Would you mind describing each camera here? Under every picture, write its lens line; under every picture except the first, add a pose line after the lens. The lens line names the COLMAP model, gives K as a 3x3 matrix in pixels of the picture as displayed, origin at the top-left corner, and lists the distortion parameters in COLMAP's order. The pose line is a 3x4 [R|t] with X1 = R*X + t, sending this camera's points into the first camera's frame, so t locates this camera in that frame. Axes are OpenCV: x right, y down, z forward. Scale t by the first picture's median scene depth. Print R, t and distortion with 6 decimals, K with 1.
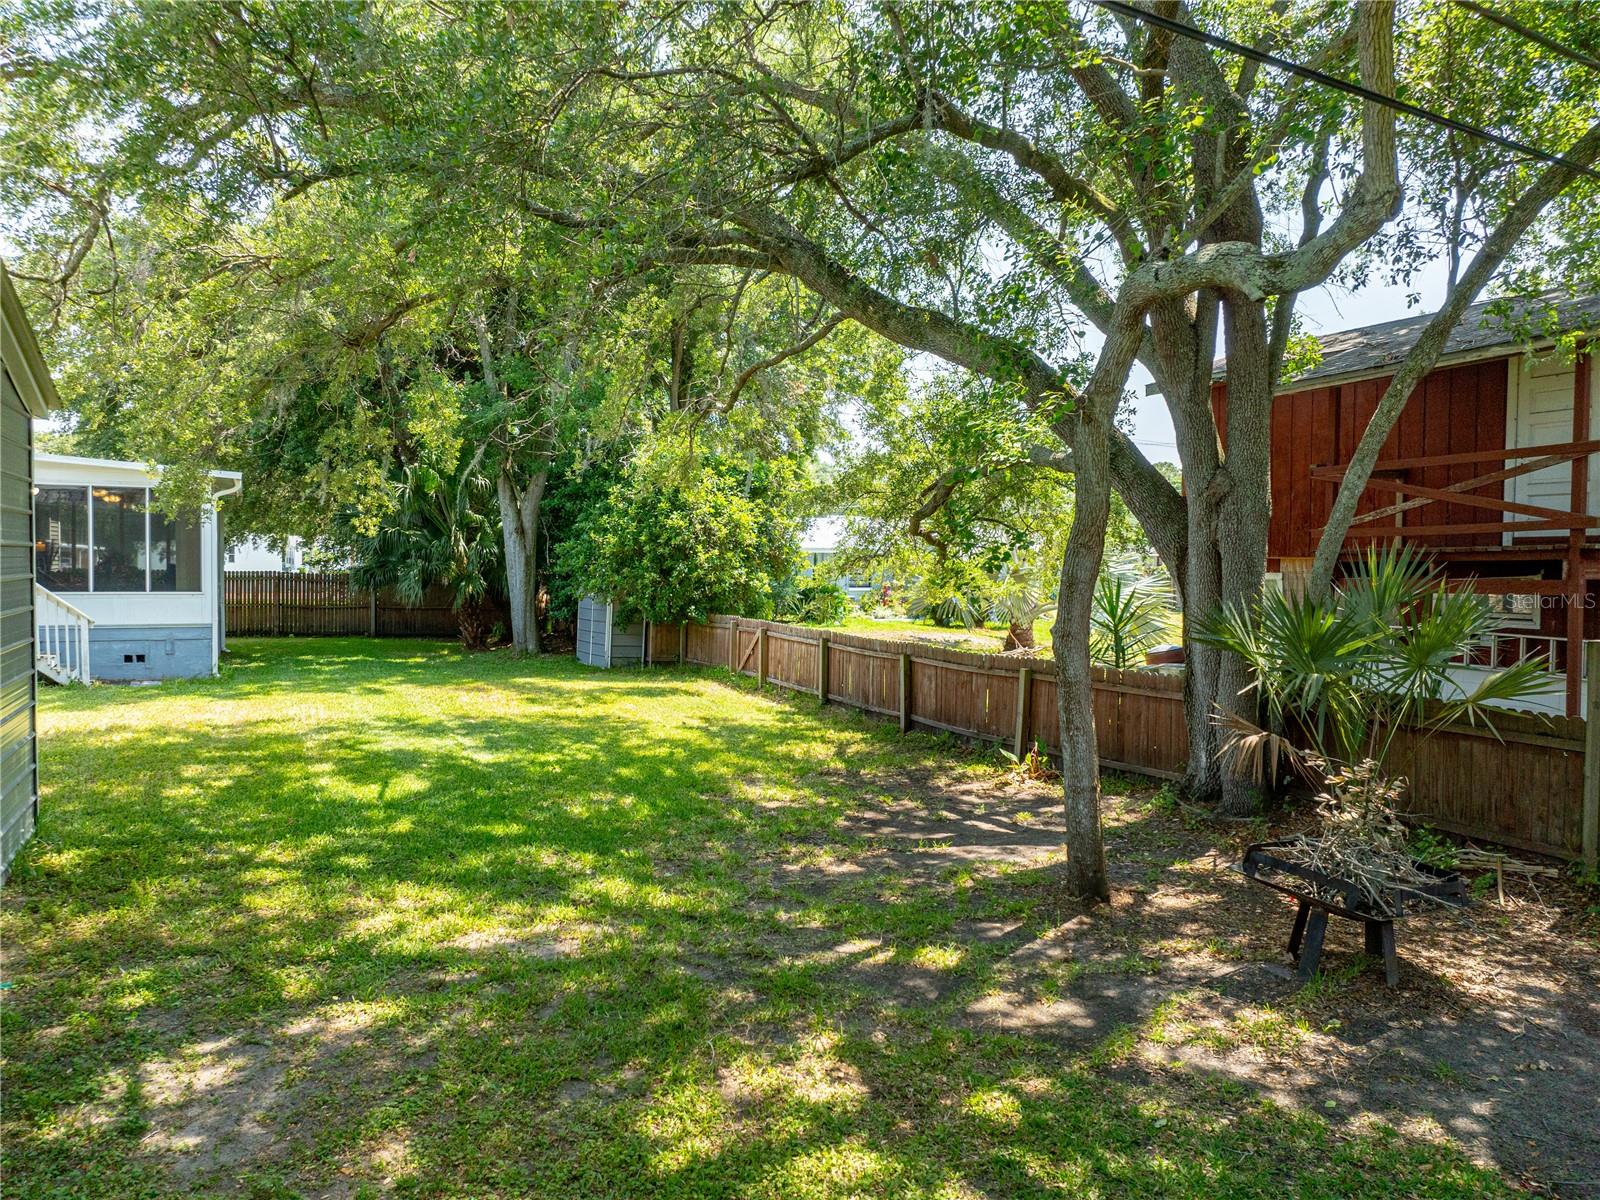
lens RADIAL K [[1137.6, 0, 798.2], [0, 1137.6, 591.3], [0, 0, 1]] dist [-0.028384, 0.013517]
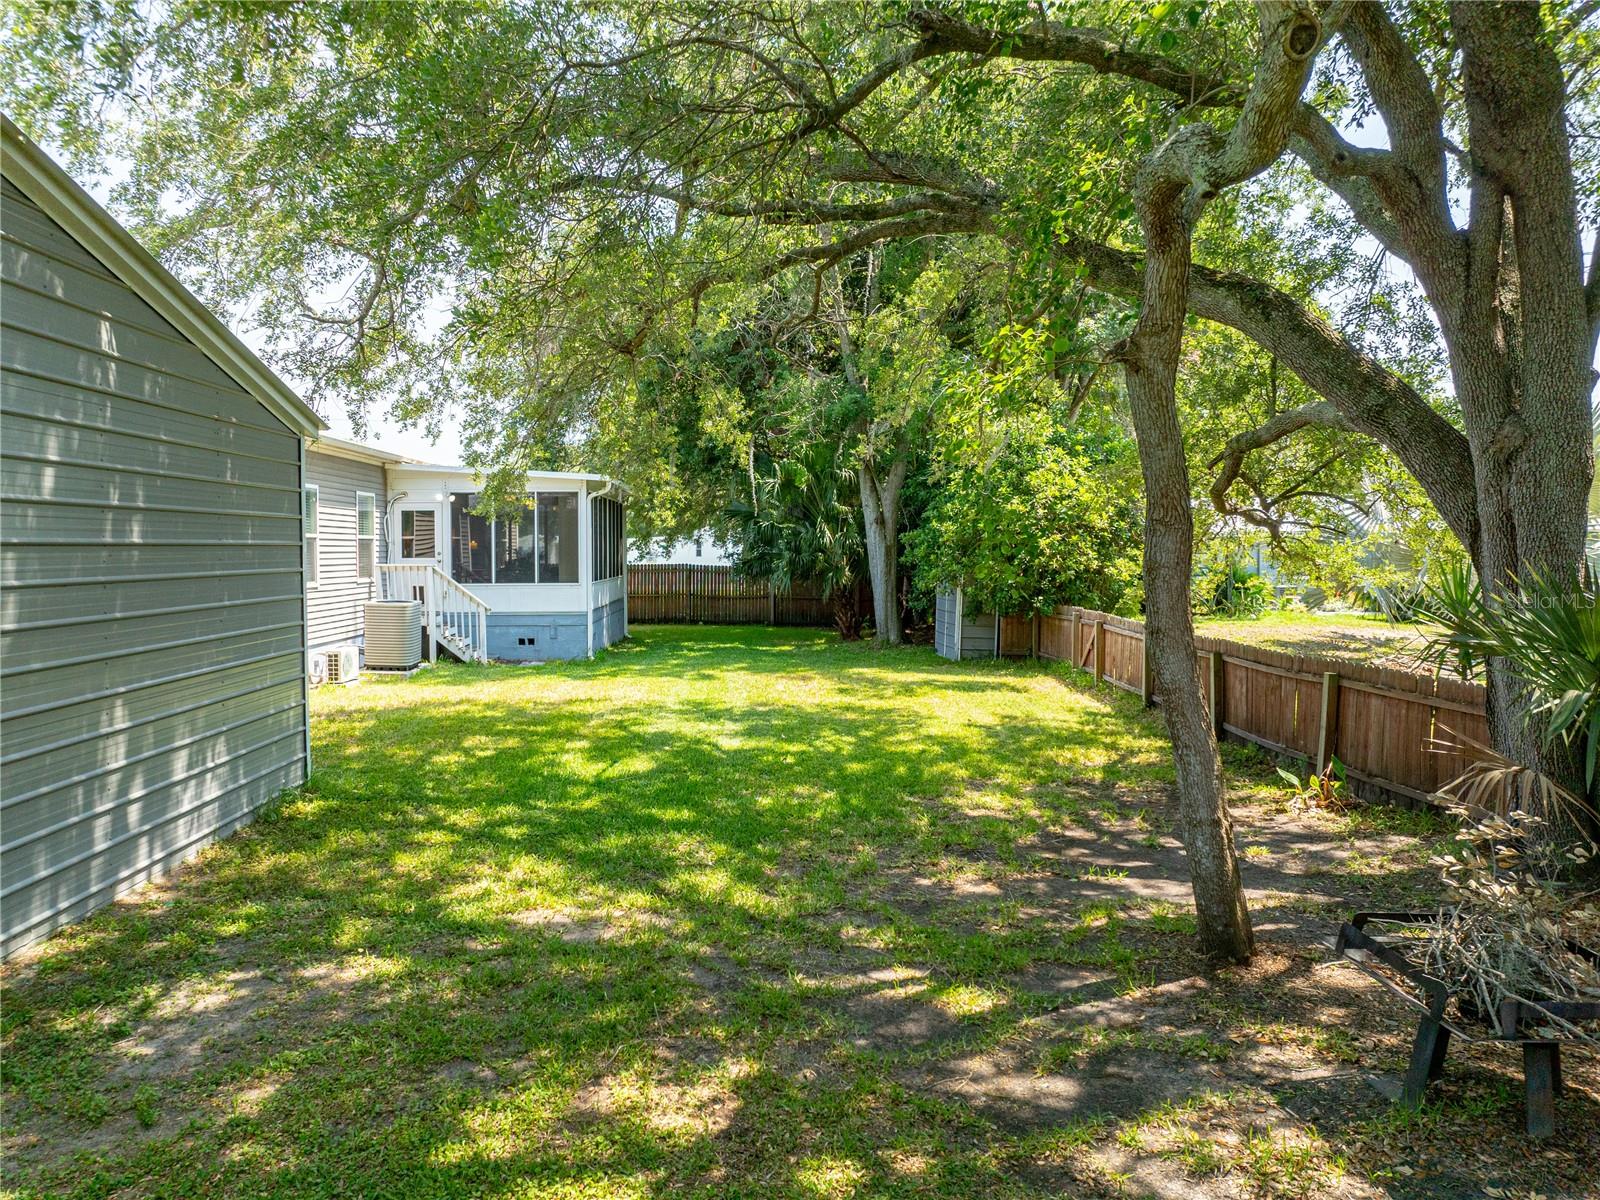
lens RADIAL K [[1160.1, 0, 805.1], [0, 1160.1, 594.7], [0, 0, 1]] dist [-0.025535, 0.005663]
pose [[0.899948, 0.001095, -0.435996, 0.355359], [0.003662, 0.999943, 0.010070, 0.002540], [0.435982, -0.010660, 0.899892, 0.136287]]
